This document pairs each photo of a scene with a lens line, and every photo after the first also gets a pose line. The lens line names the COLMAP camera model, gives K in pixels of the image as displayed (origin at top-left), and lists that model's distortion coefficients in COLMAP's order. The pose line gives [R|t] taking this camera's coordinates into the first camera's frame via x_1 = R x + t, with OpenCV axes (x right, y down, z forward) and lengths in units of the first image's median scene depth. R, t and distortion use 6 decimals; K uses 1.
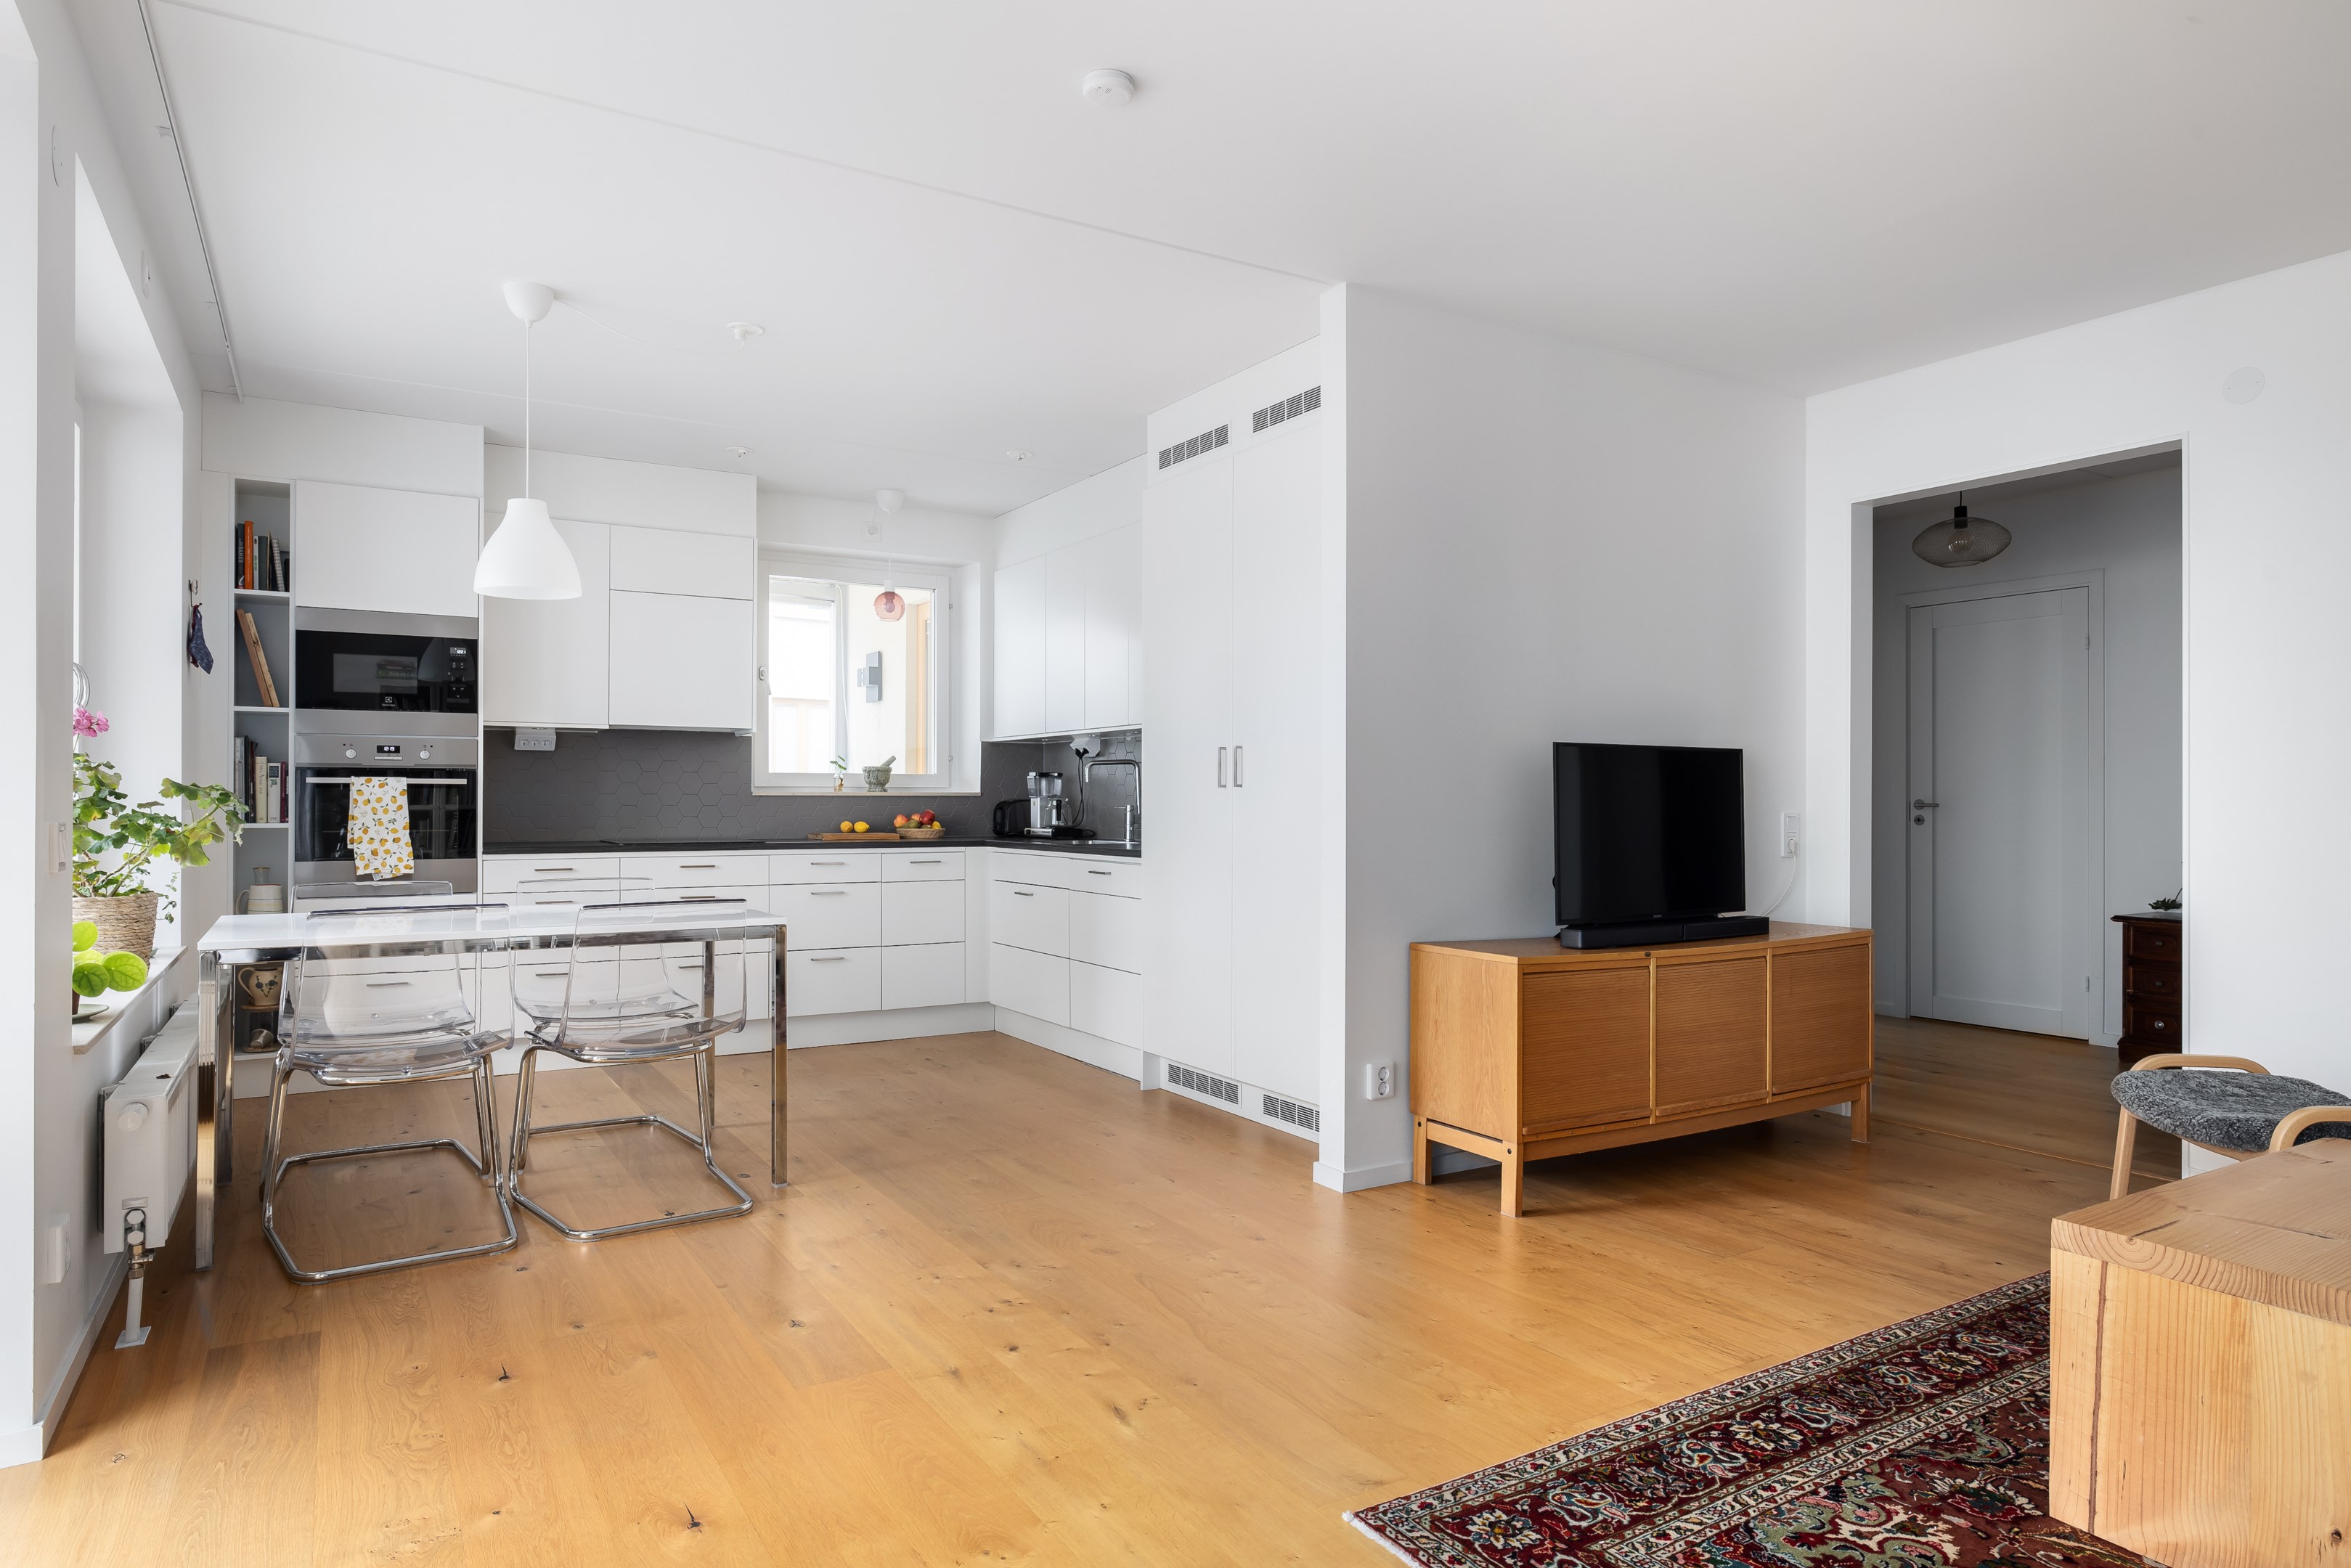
lens RADIAL K [[1428.4, 0, 1172.2], [0, 1428.4, 792.4], [0, 0, 1]] dist [-0.008960, -0.000208]
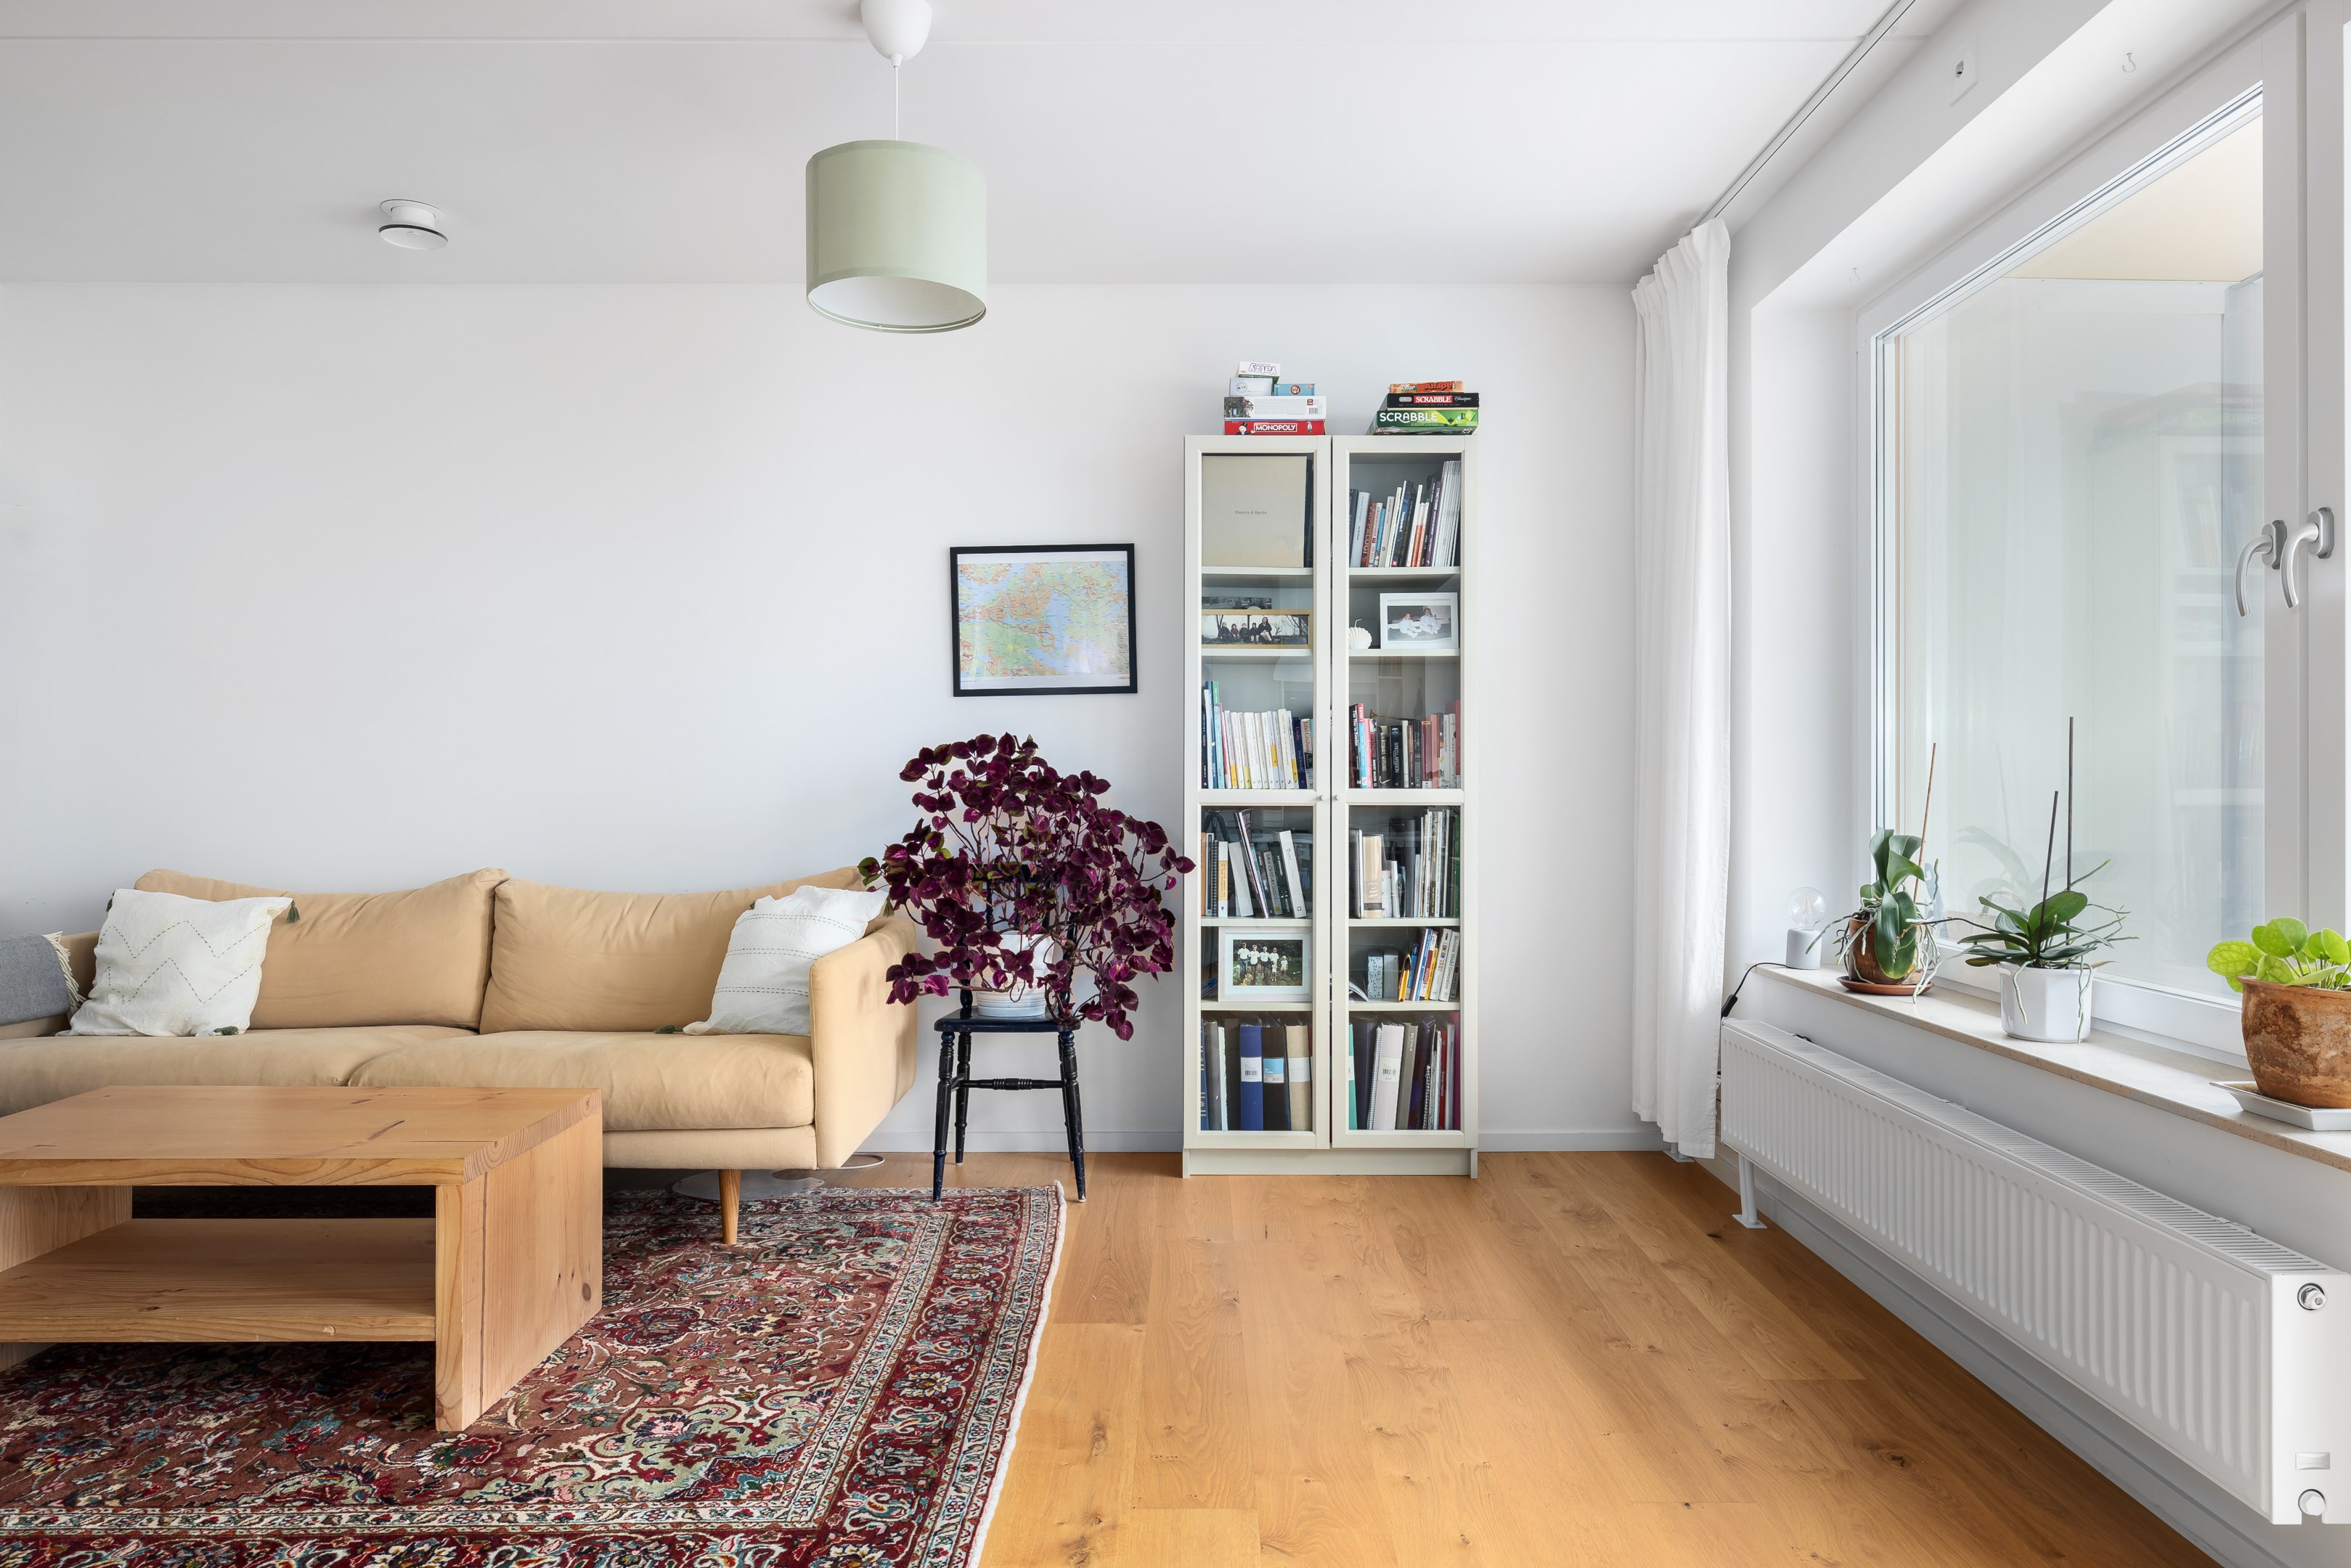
lens RADIAL K [[1428.4, 0, 1176.7], [0, 1428.4, 777.9], [0, 0, 1]] dist [-0.008960, -0.000208]
pose [[-0.856155, 0.001382, 0.516717, -0.411988], [-0.002265, 0.999977, -0.006427, 0.009544], [-0.516714, -0.006673, -0.856132, 1.611733]]
